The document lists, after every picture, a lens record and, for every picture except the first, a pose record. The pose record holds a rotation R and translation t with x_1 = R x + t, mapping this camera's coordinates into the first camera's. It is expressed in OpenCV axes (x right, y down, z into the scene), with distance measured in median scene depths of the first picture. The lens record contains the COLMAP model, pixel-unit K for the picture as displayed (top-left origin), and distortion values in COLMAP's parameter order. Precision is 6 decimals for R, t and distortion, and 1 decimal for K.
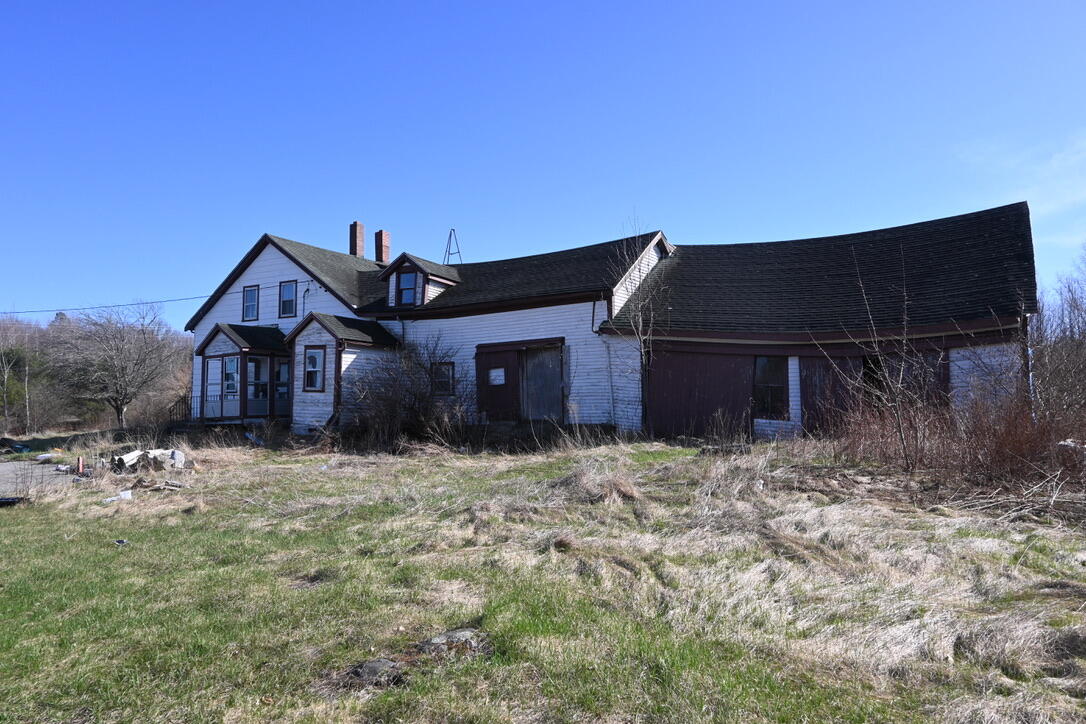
lens RADIAL K [[732.4, 0, 545.3], [0, 732.4, 357.0], [0, 0, 1]] dist [-0.018374, 0.008463]
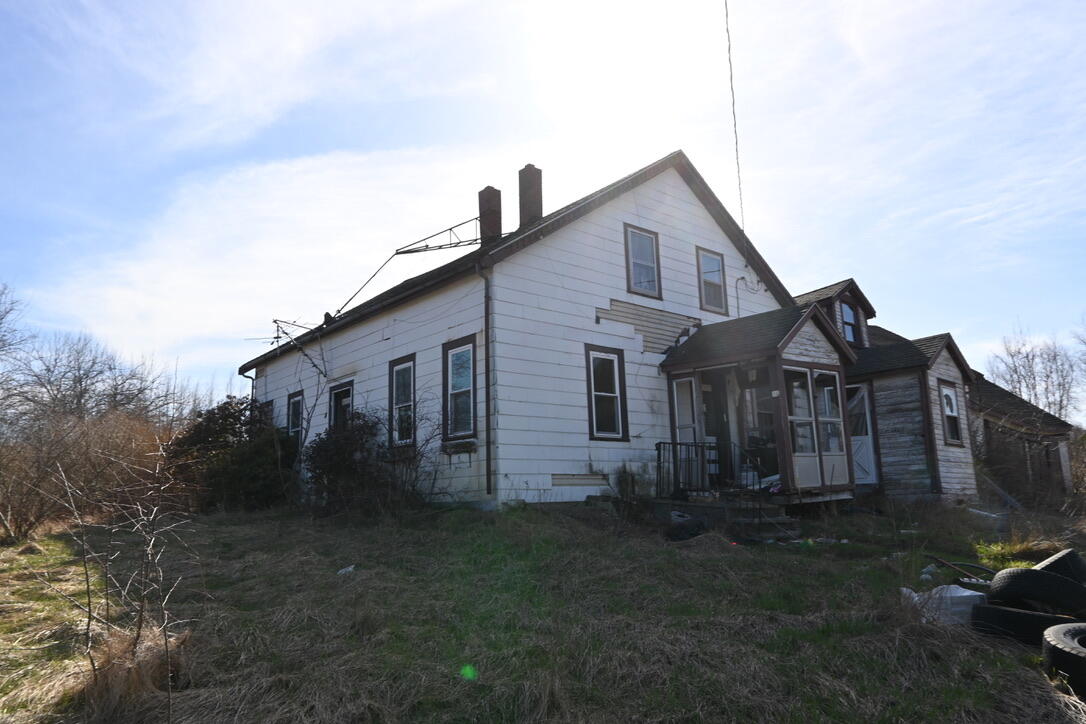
lens RADIAL K [[732.4, 0, 545.3], [0, 732.4, 357.0], [0, 0, 1]] dist [-0.018374, 0.008463]
pose [[0.322306, 0.176995, 0.929942, -1.122236], [-0.039751, 0.984029, -0.173512, 0.101482], [-0.945800, 0.018957, 0.324195, 1.158668]]
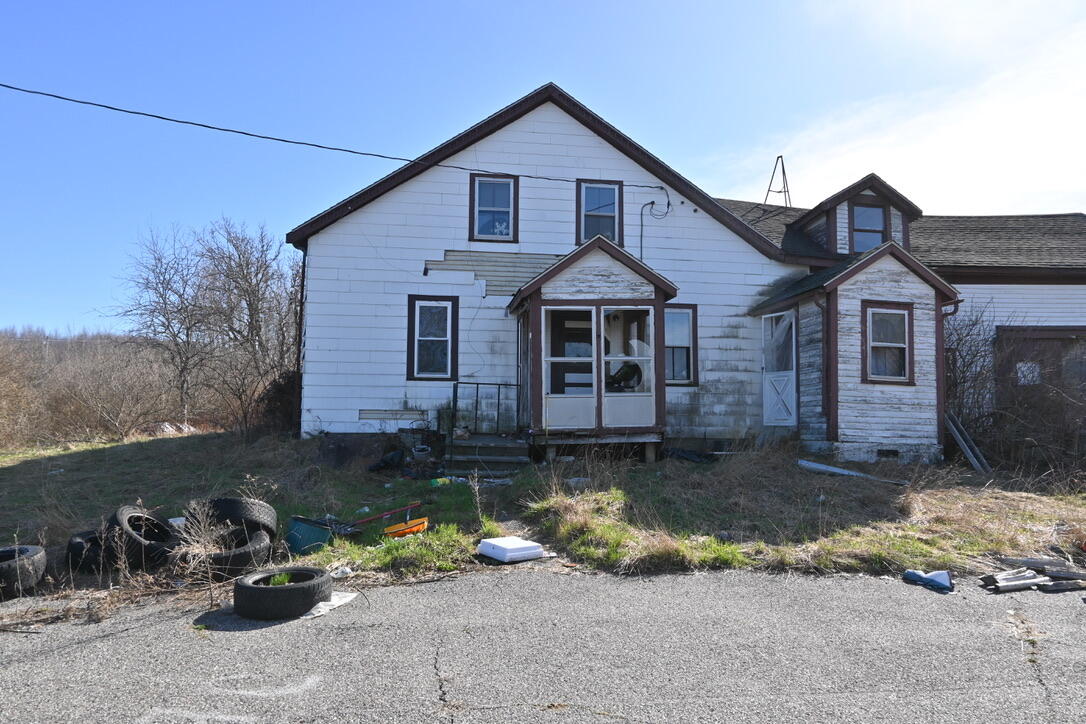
lens RADIAL K [[732.4, 0, 545.3], [0, 732.4, 357.0], [0, 0, 1]] dist [-0.018374, 0.008463]
pose [[0.787126, 0.063049, 0.613562, -0.878606], [-0.053048, 0.997996, -0.034499, 0.060889], [-0.614507, -0.005394, 0.788893, 0.731667]]
